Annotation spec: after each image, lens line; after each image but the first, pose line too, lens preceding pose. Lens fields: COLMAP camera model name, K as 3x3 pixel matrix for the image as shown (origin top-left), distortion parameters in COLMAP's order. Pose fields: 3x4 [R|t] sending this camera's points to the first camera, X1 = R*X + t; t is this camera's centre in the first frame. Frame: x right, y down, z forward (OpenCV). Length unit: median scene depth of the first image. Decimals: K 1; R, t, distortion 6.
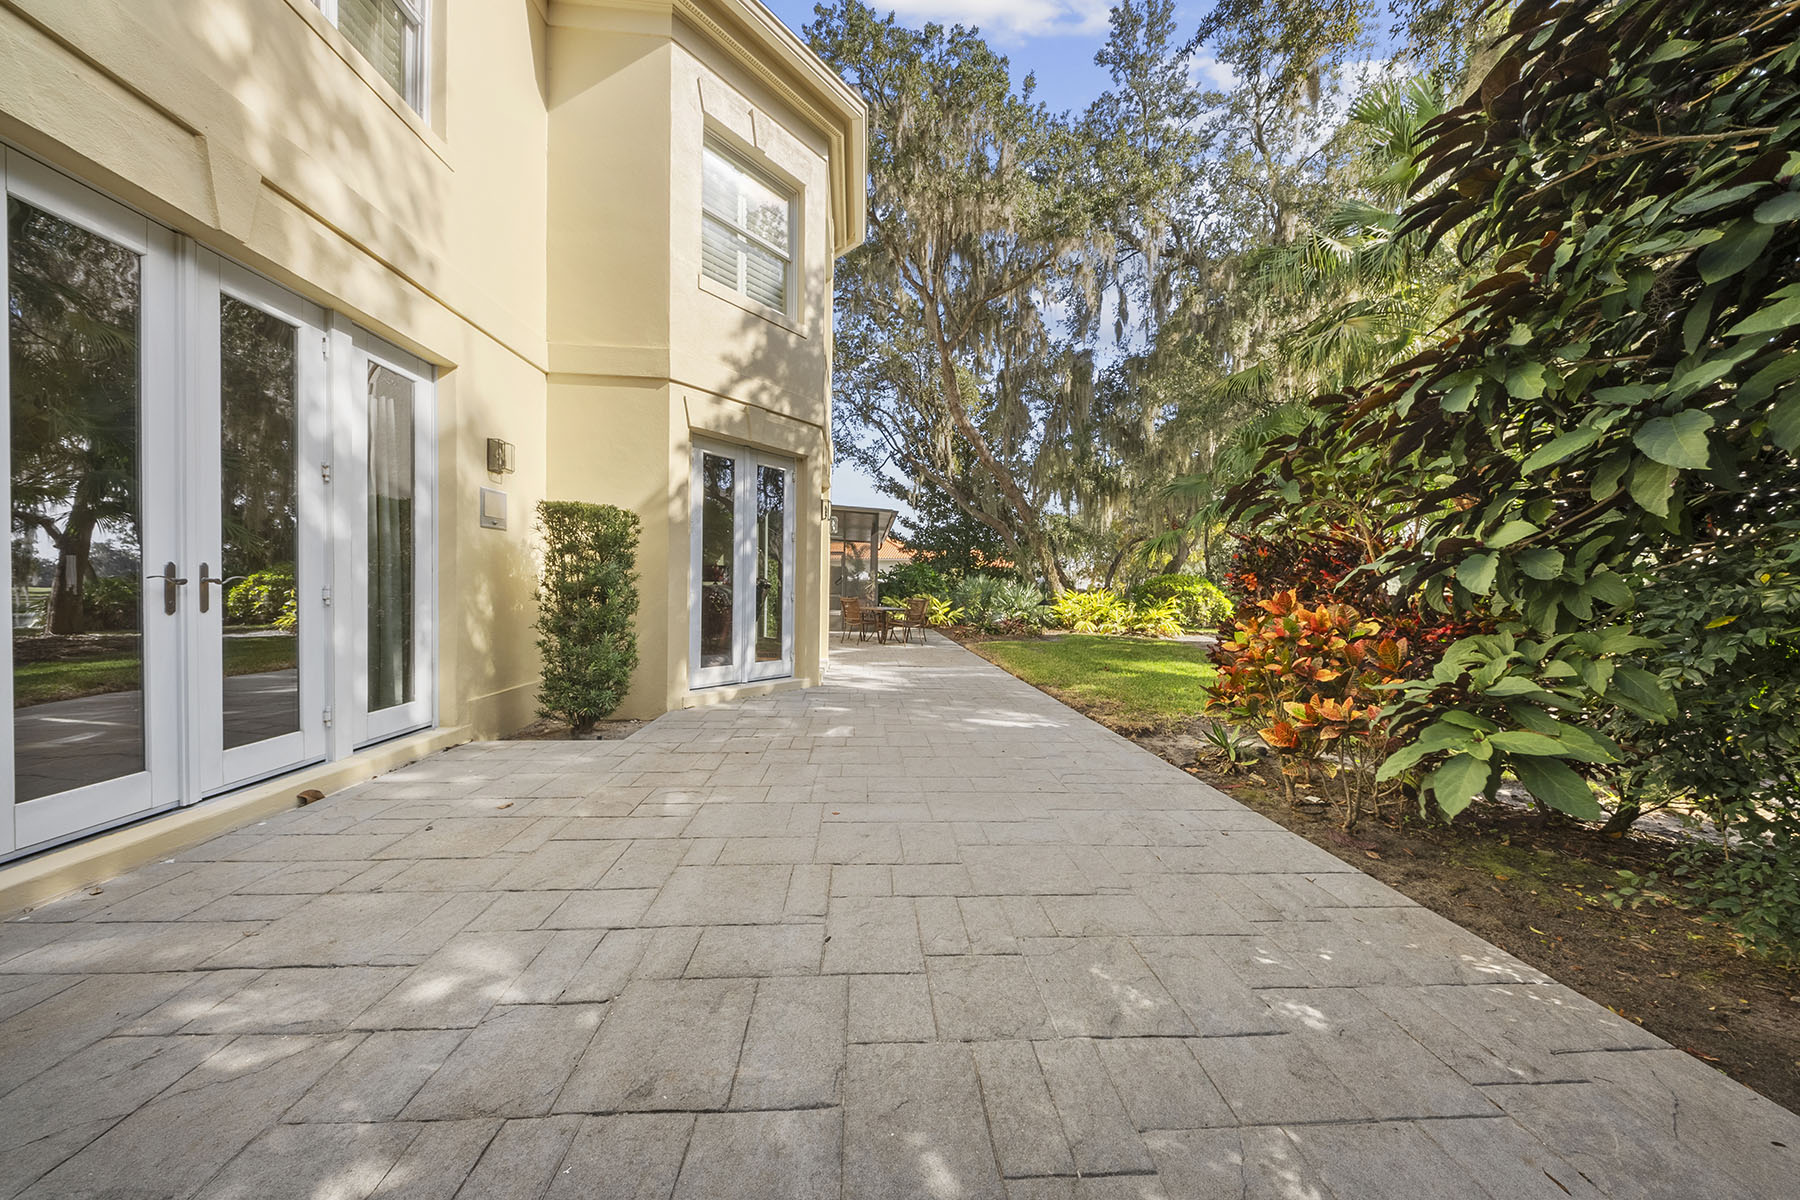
lens RADIAL K [[531.8, 0, 886.9], [0, 531.8, 604.7], [0, 0, 1]] dist [-0.000596, -0.000357]
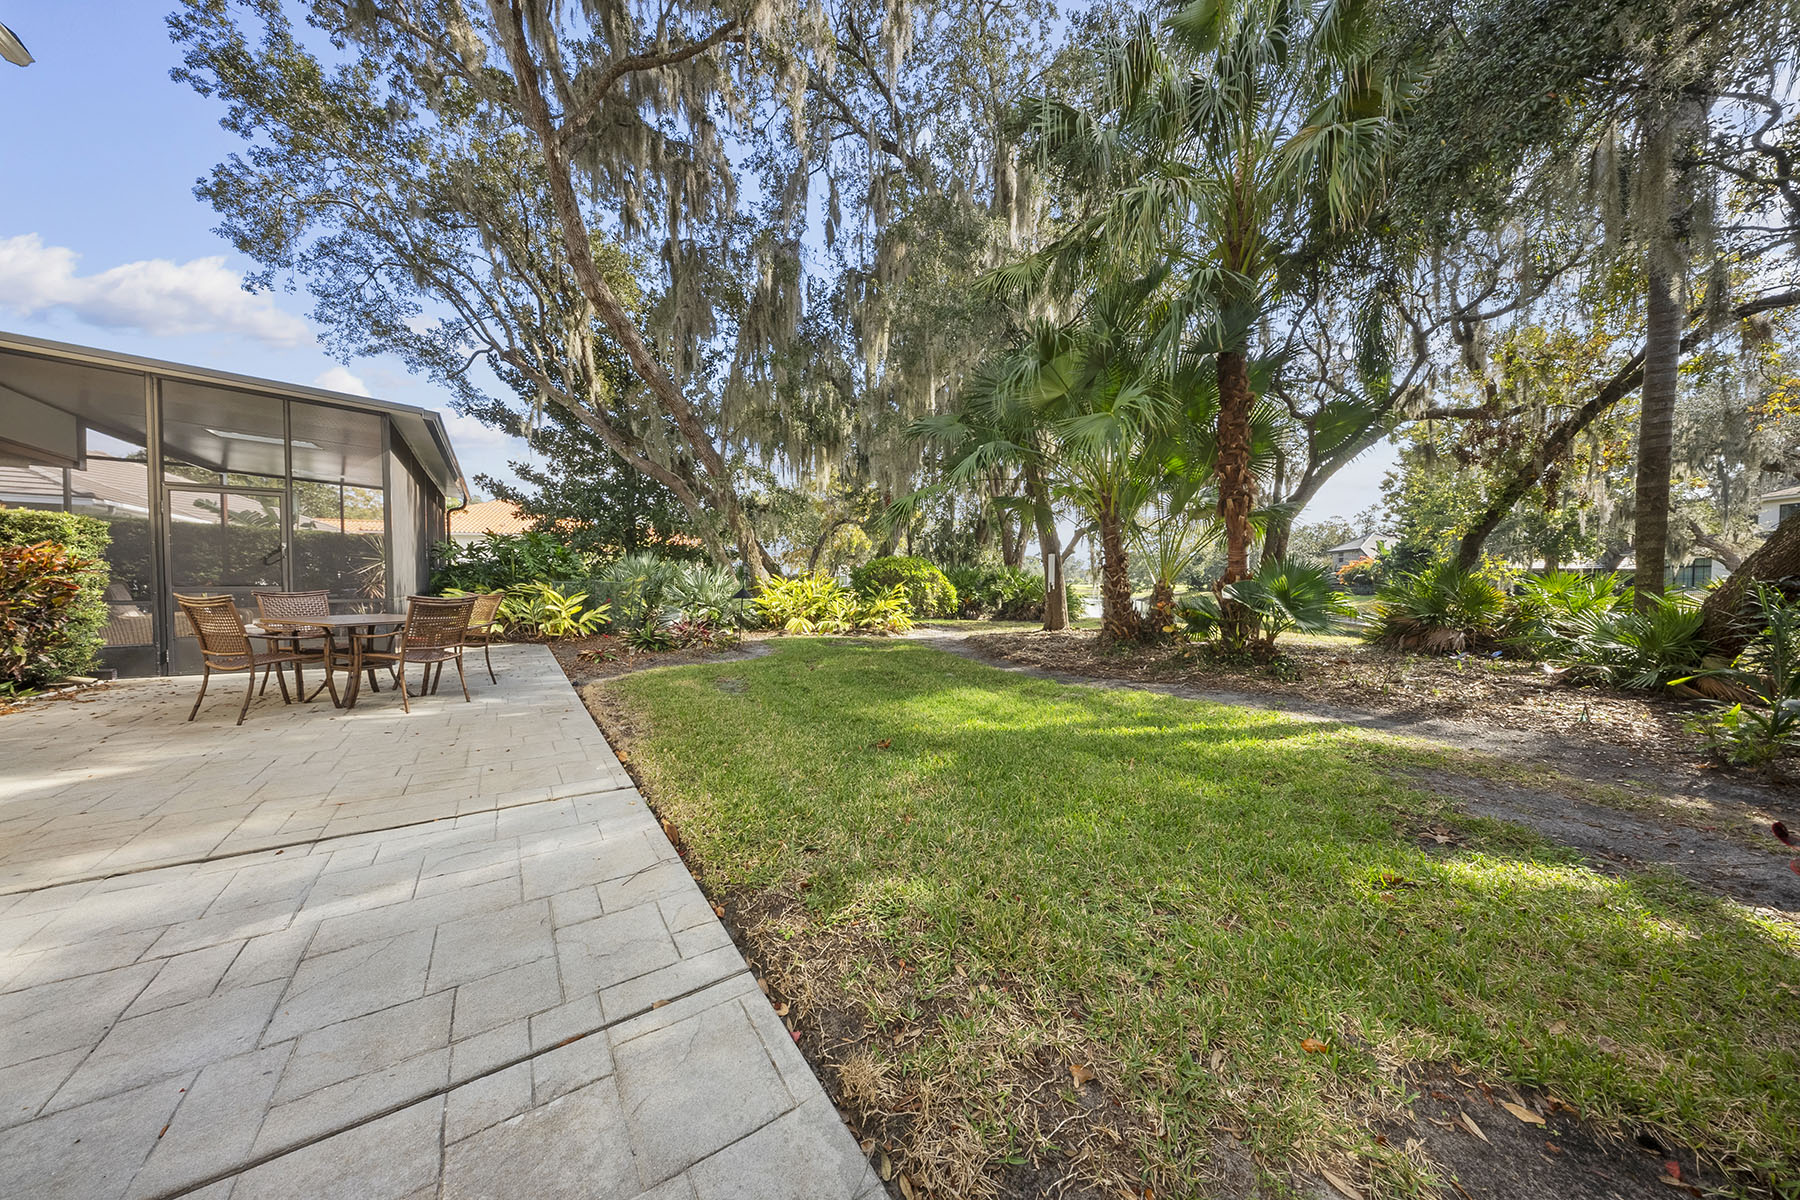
lens RADIAL K [[531.8, 0, 896.3], [0, 531.8, 601.1], [0, 0, 1]] dist [-0.000596, -0.000357]
pose [[0.843258, -0.029877, 0.536678, 0.090729], [0.021379, 0.999528, 0.022053, -0.005278], [-0.537083, -0.007123, 0.843499, 0.300815]]
